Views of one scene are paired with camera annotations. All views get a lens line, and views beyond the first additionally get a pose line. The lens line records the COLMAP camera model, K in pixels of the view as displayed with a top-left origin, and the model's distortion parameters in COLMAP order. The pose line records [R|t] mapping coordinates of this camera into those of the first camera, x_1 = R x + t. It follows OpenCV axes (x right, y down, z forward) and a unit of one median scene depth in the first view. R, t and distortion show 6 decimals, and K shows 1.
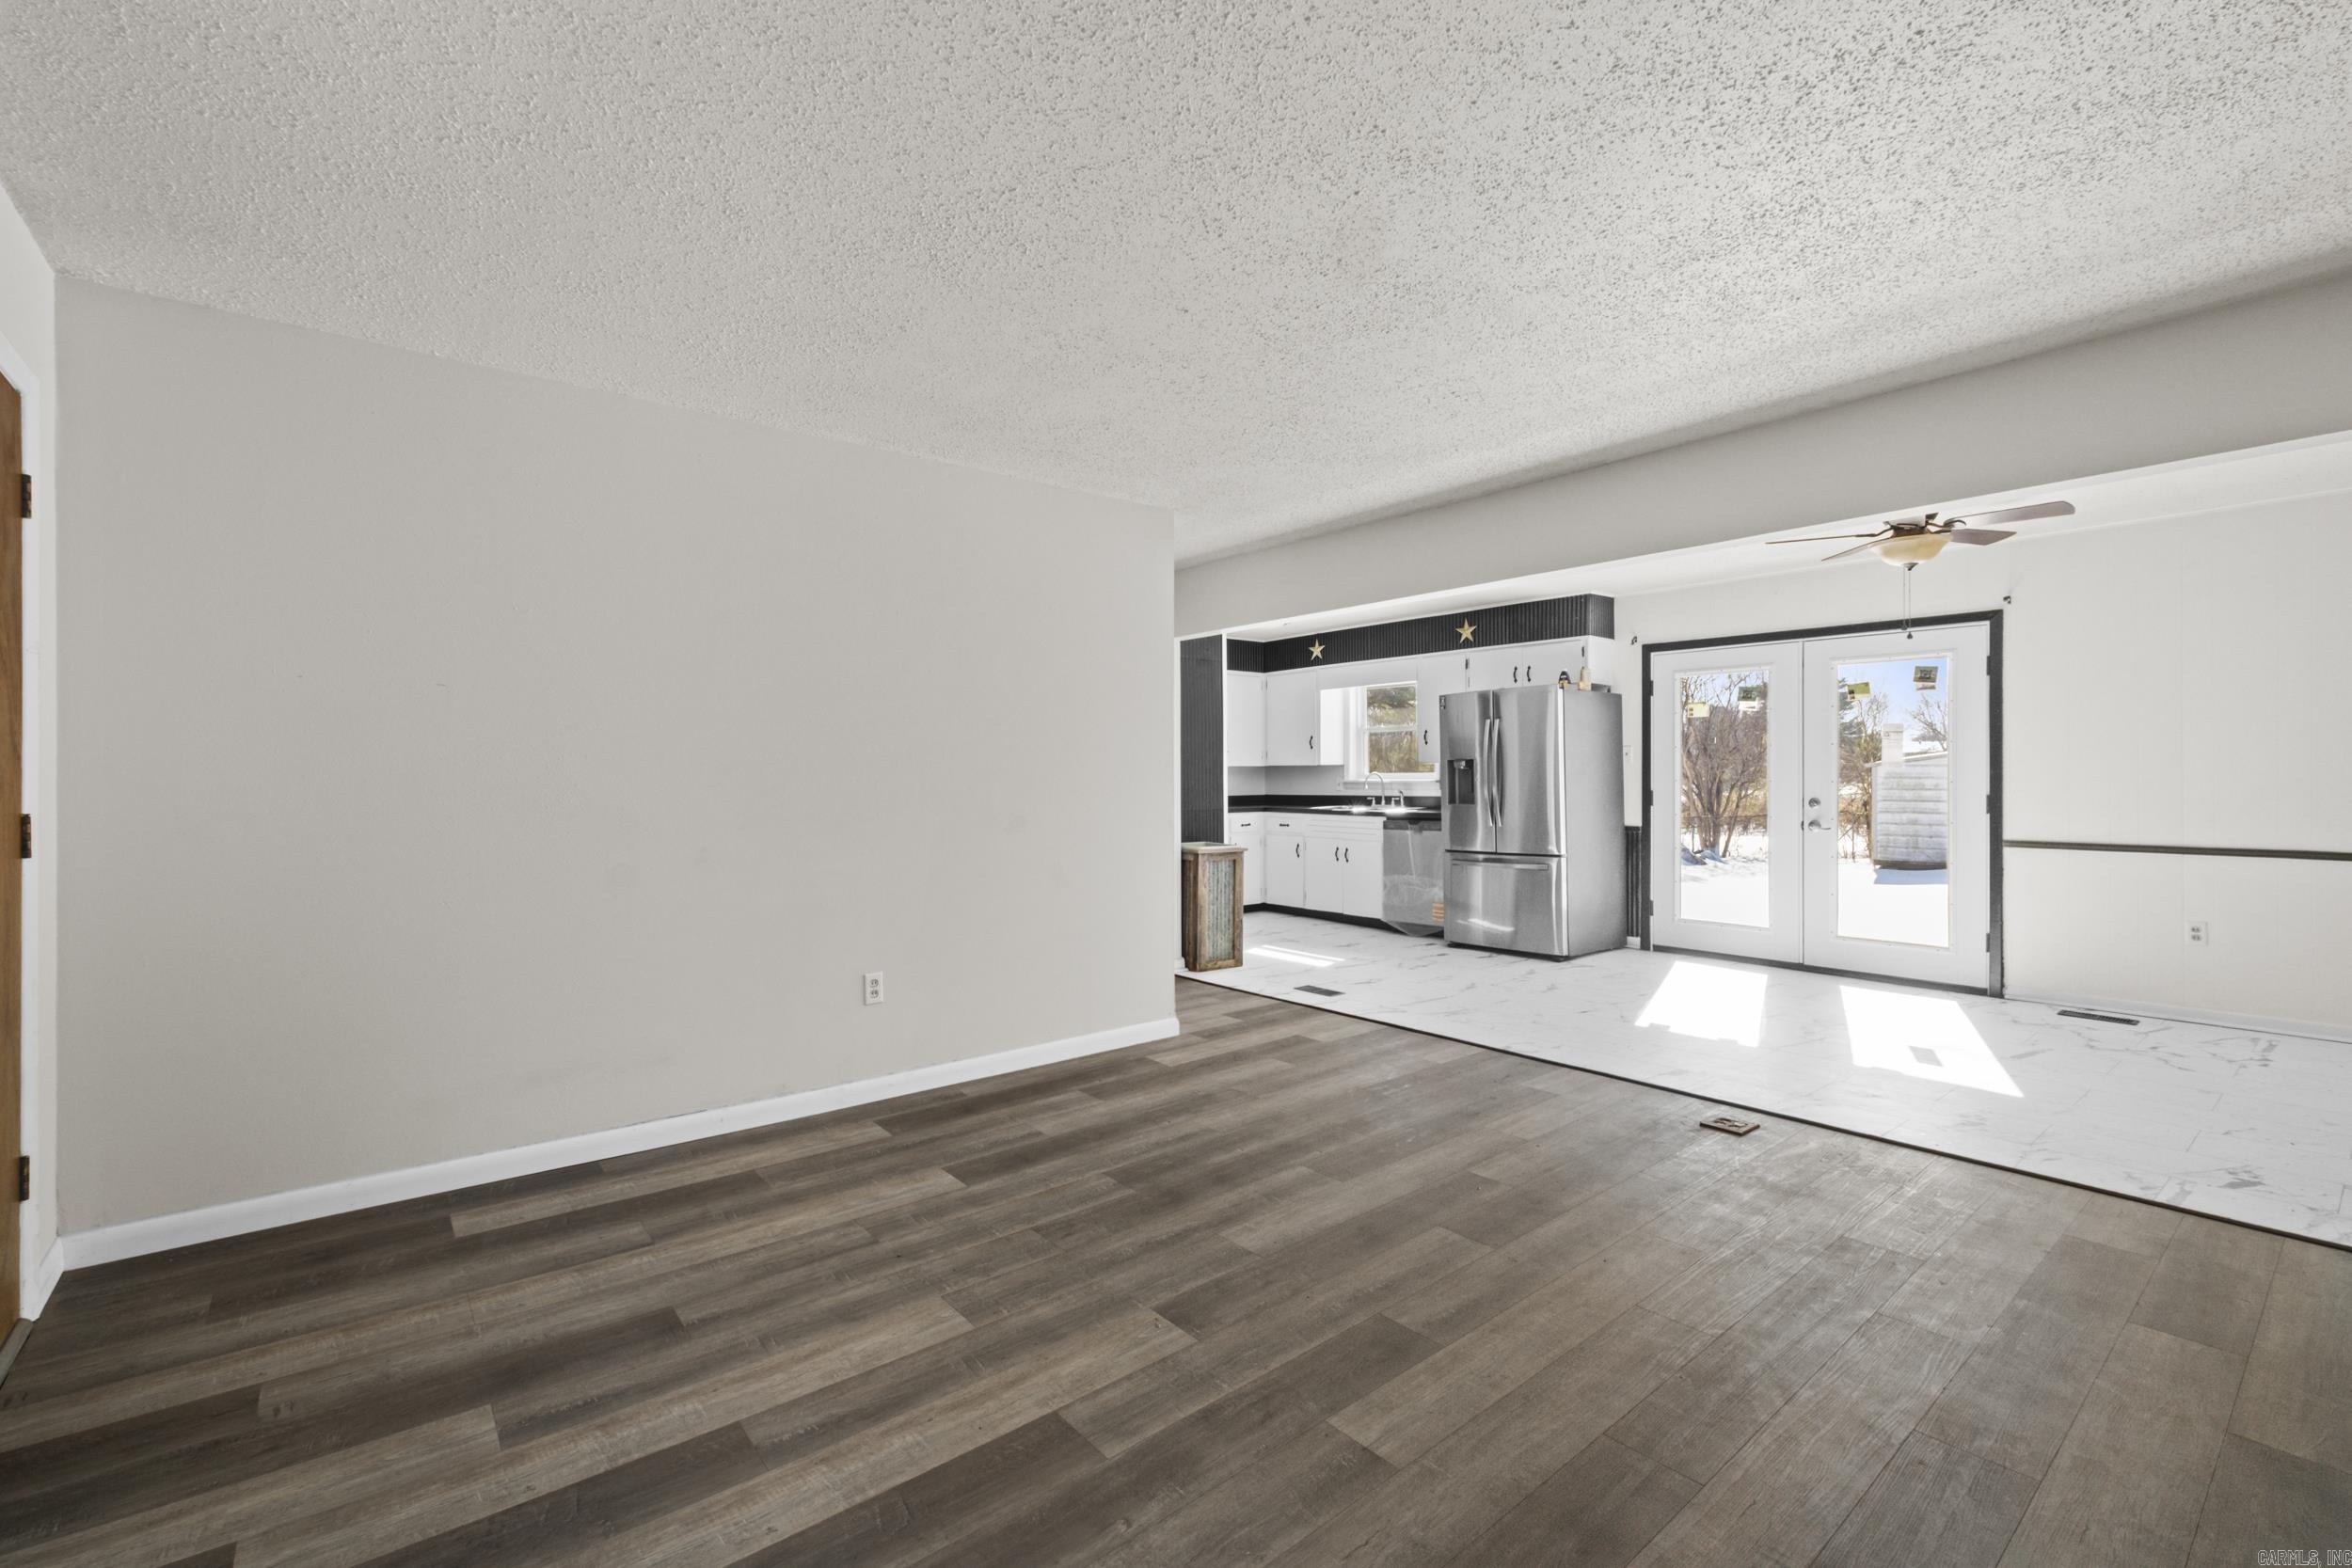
lens RADIAL K [[1042.1, 0, 1175.7], [0, 1042.1, 778.1], [0, 0, 1]] dist [0.012162, -0.000215]
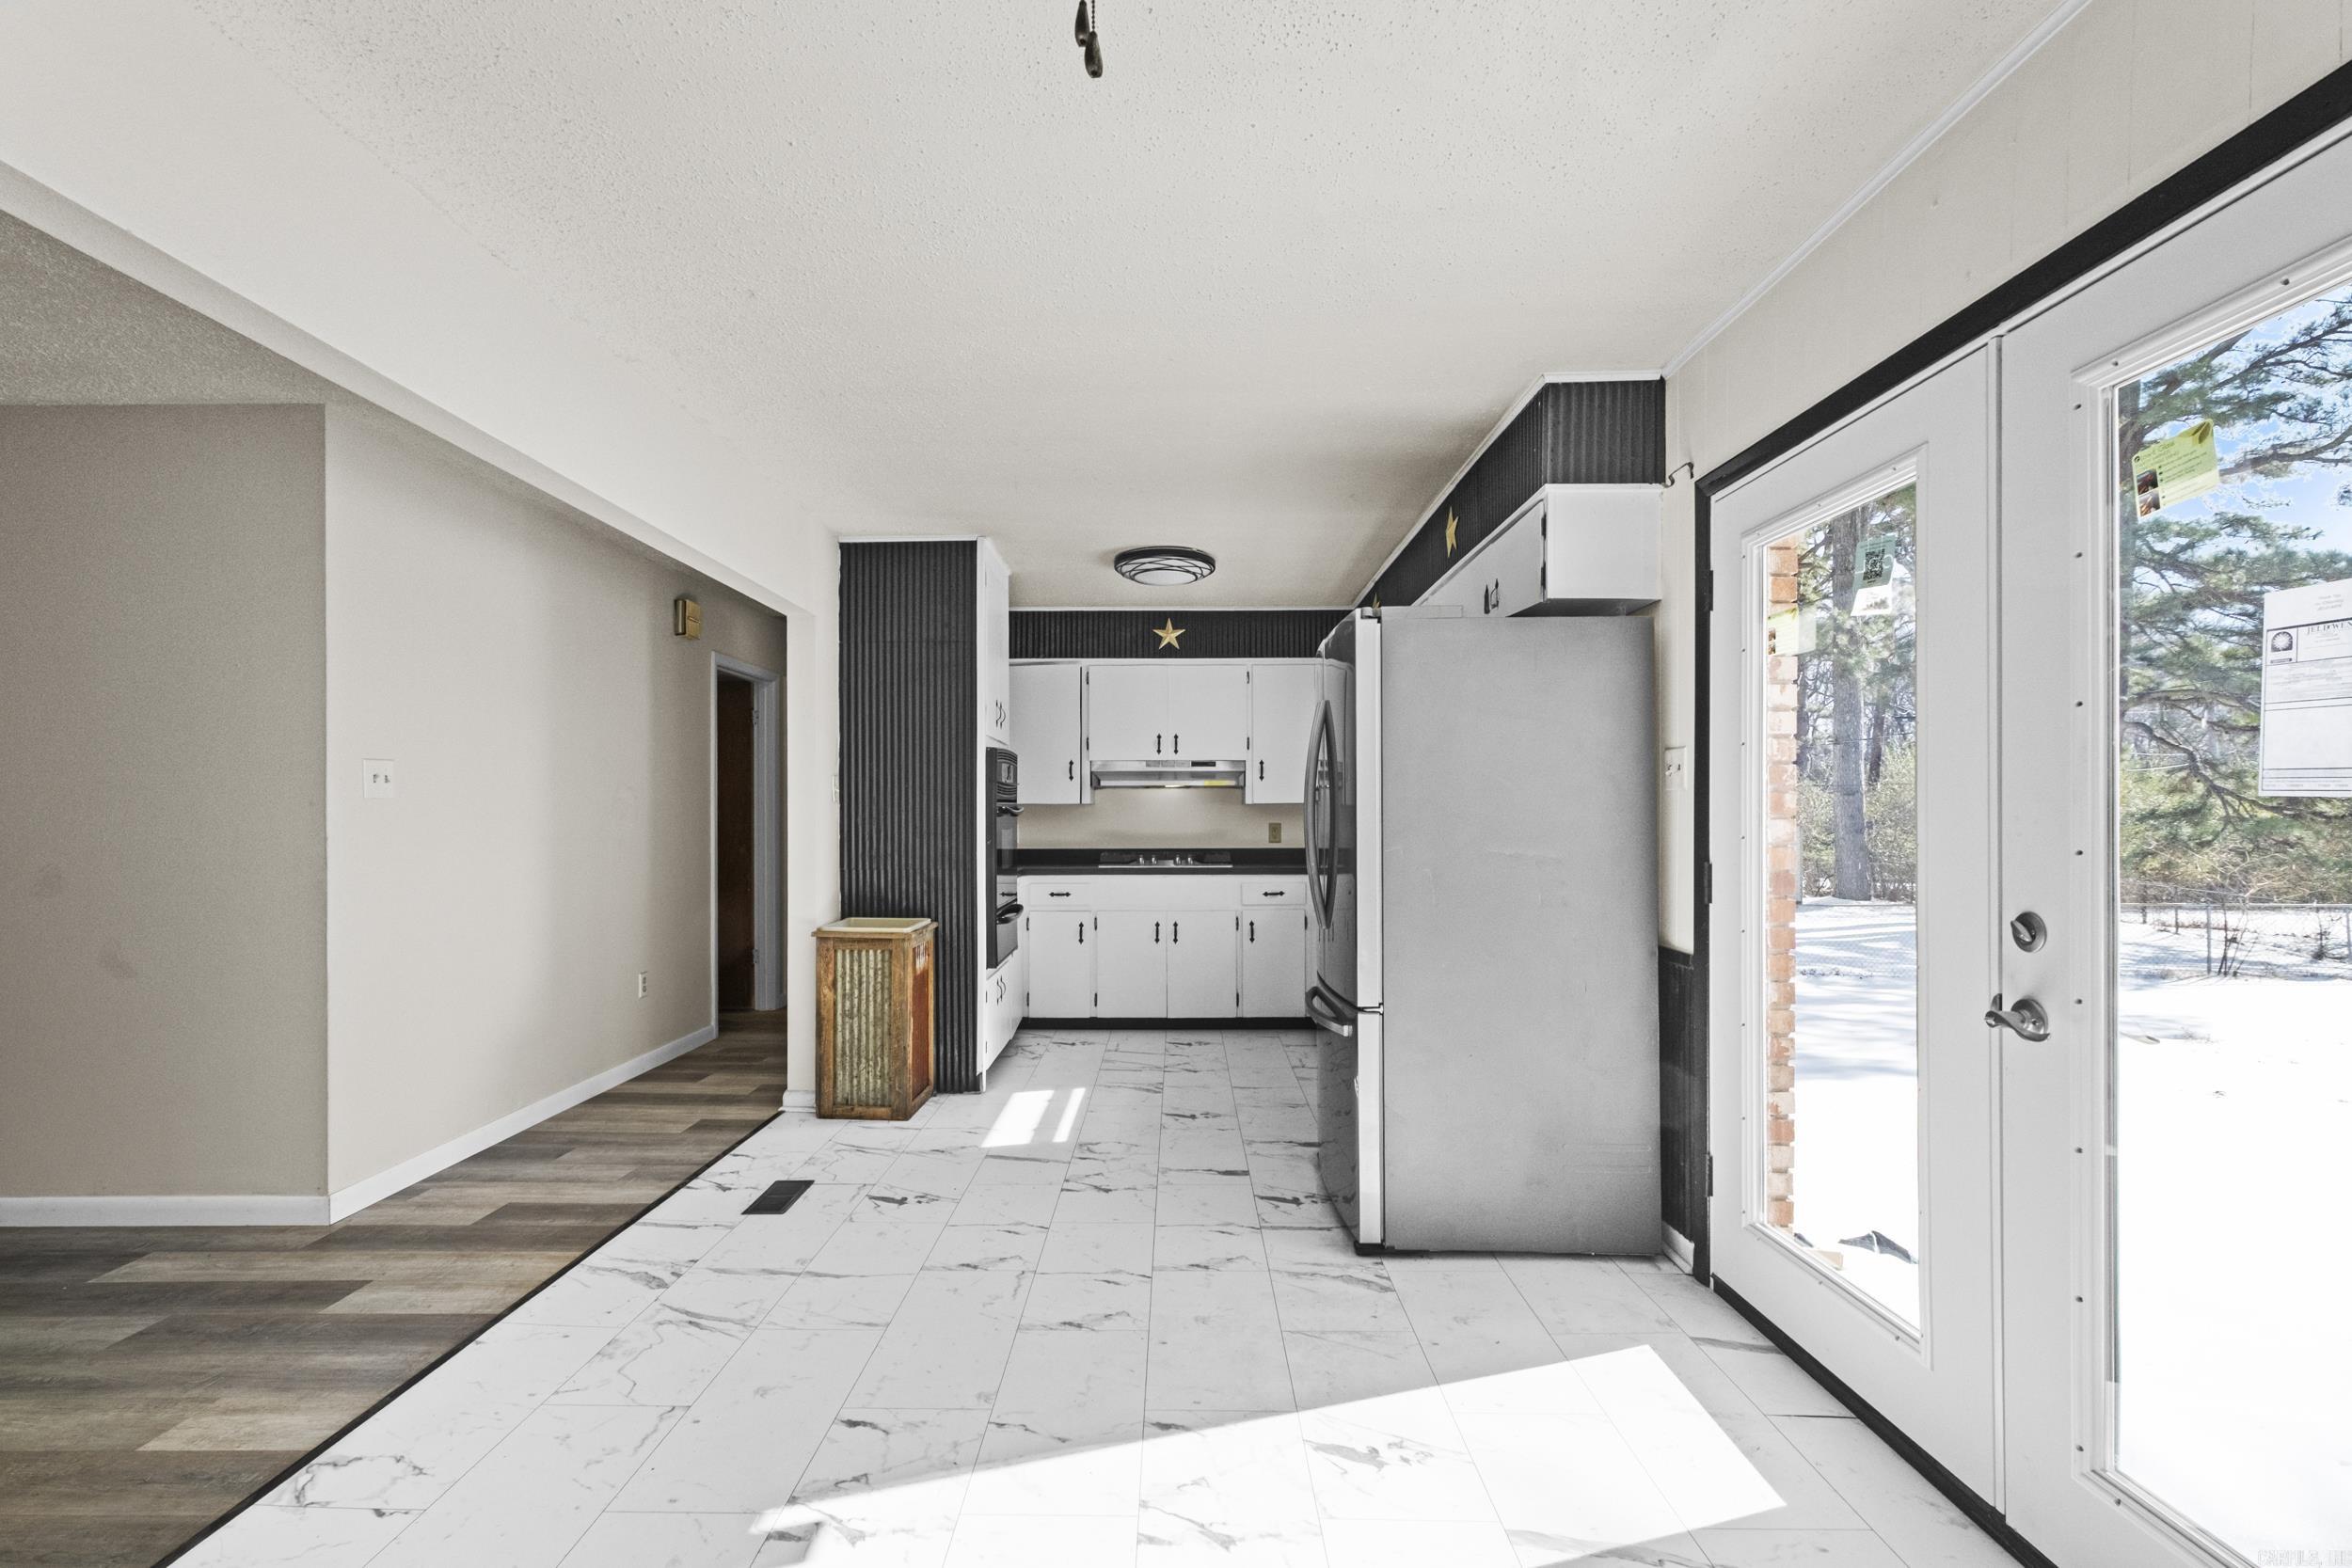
lens RADIAL K [[1042.1, 0, 1169.4], [0, 1042.1, 798.5], [0, 0, 1]] dist [0.012162, -0.000215]
pose [[0.751343, -0.003385, -0.659903, 0.845099], [-0.004946, 0.999930, -0.010761, -0.008653], [0.659893, 0.011349, 0.751274, 0.892253]]
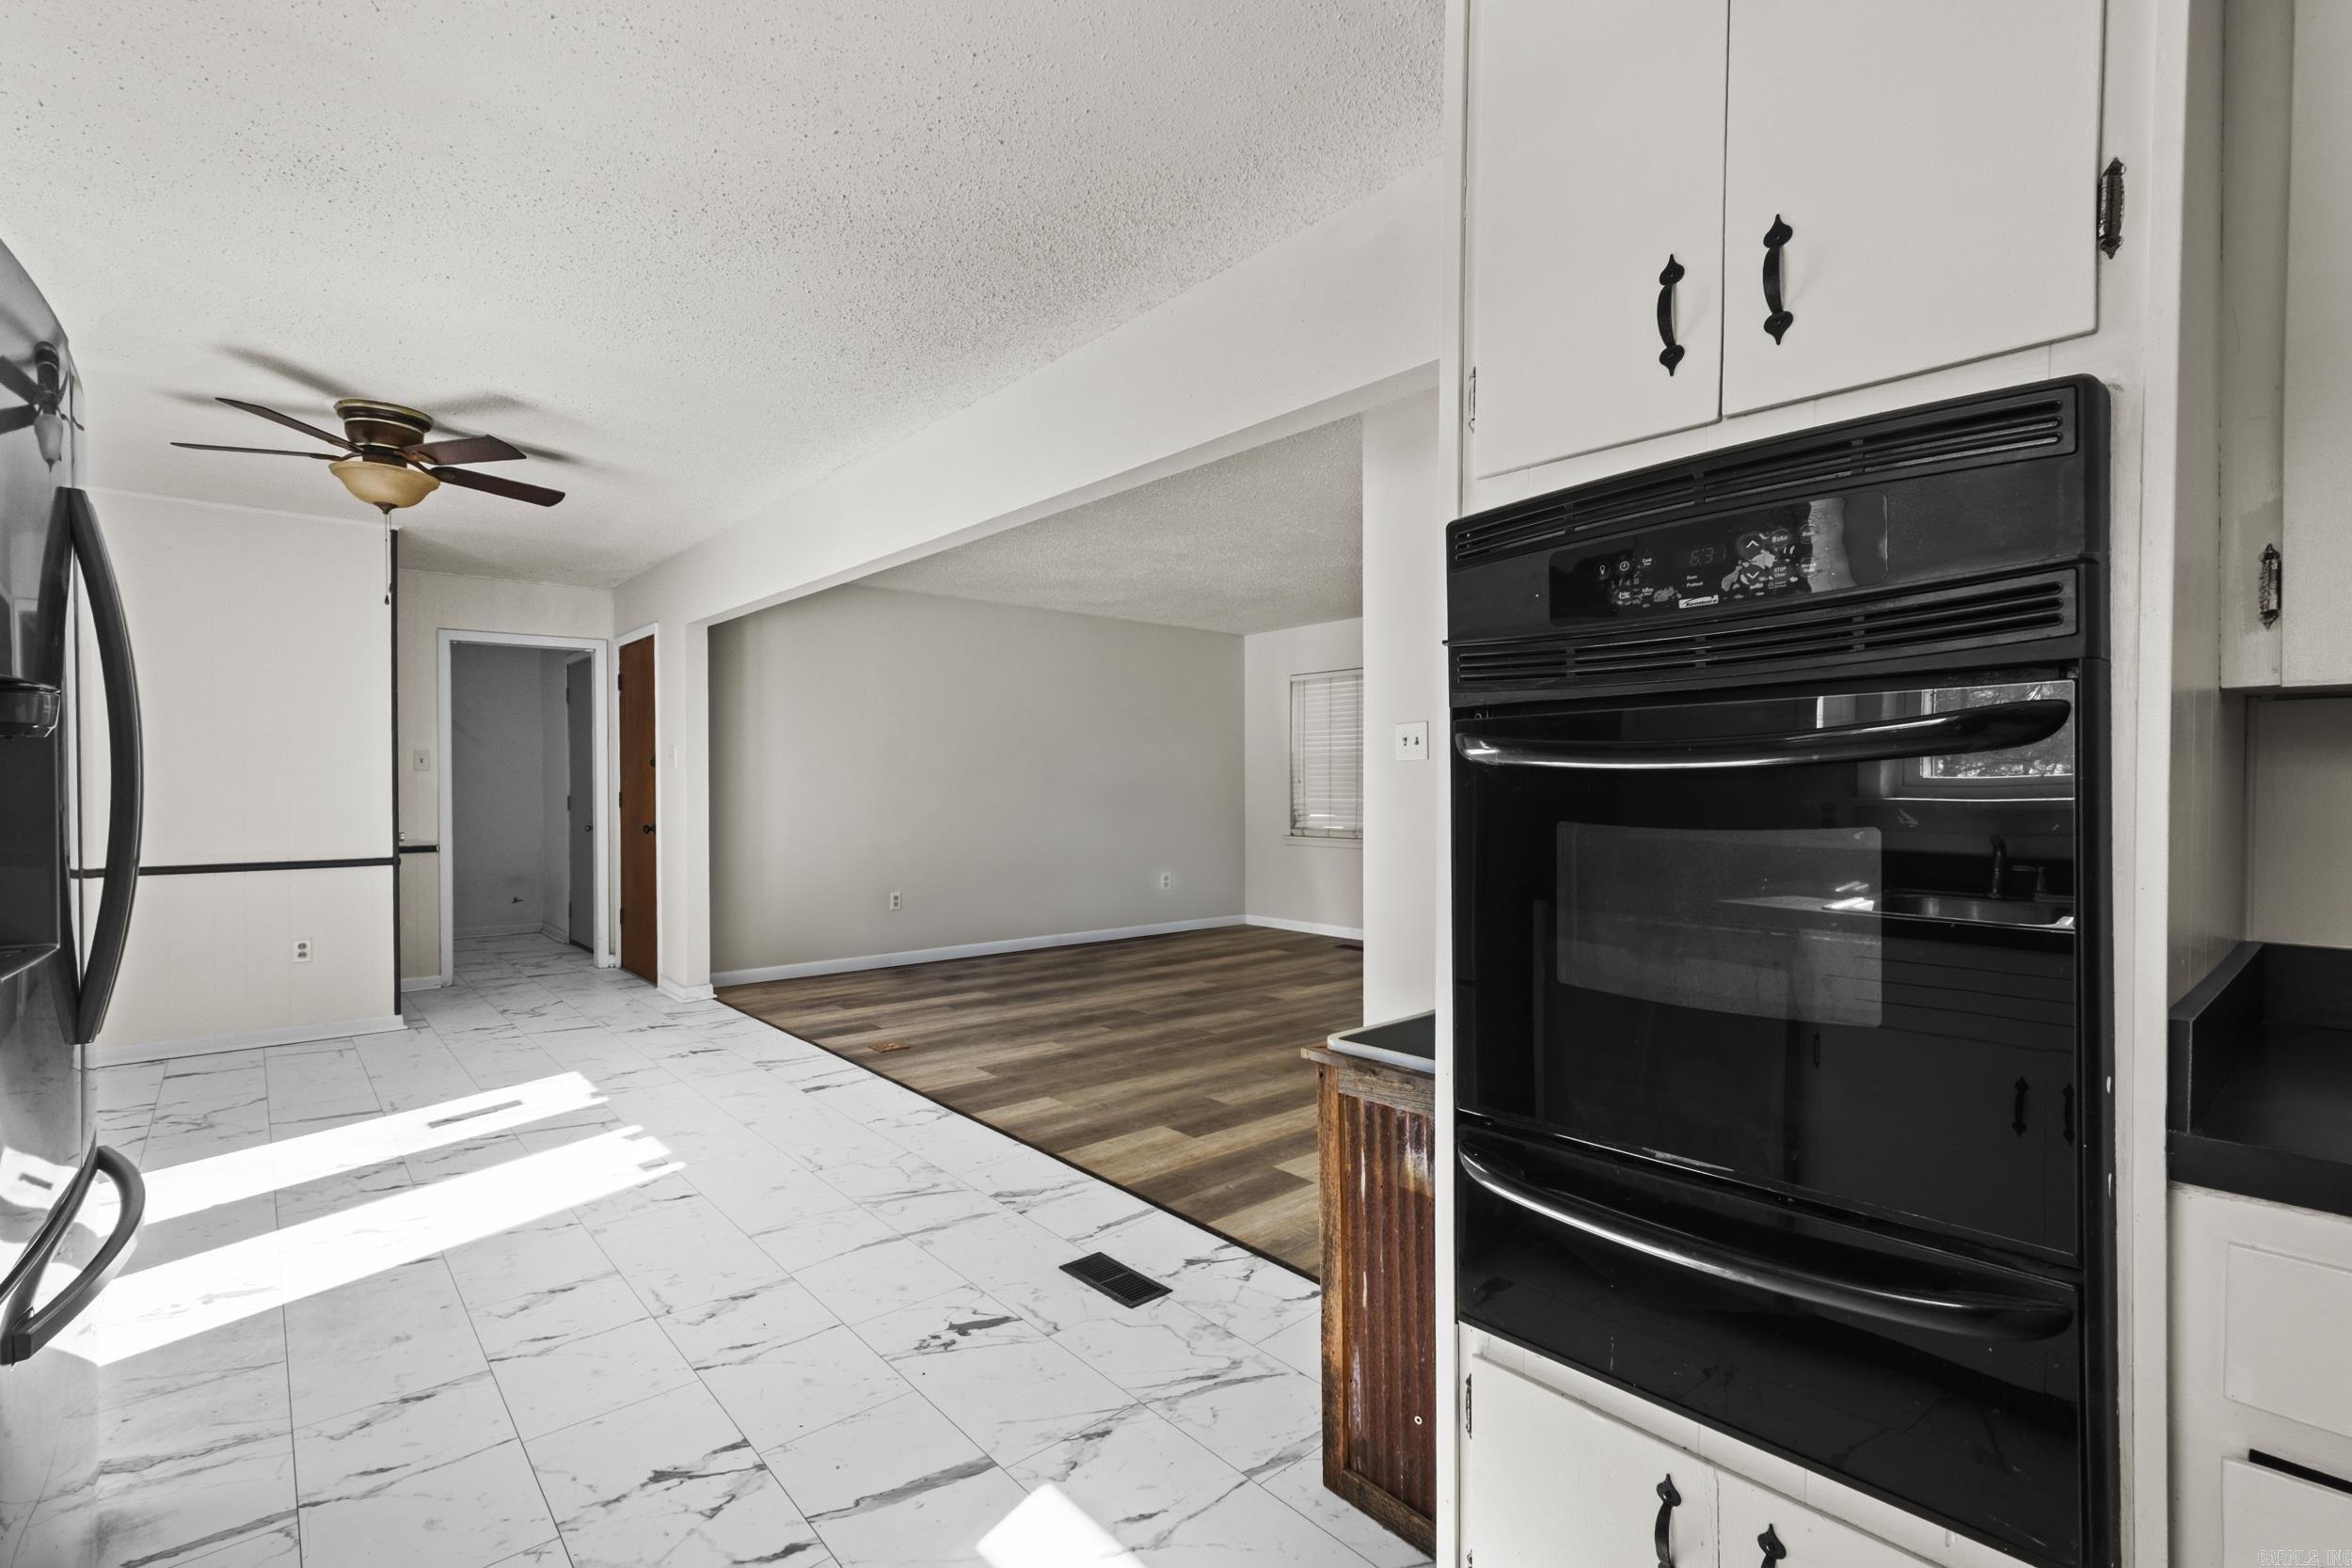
lens RADIAL K [[1042.1, 0, 1154.8], [0, 1042.1, 790.8], [0, 0, 1]] dist [0.012162, -0.000215]
pose [[-0.999931, 0.011735, -0.000372, 0.147052], [0.011733, 0.999915, 0.005762, 0.000908], [0.000440, 0.005757, -0.999983, 1.799686]]
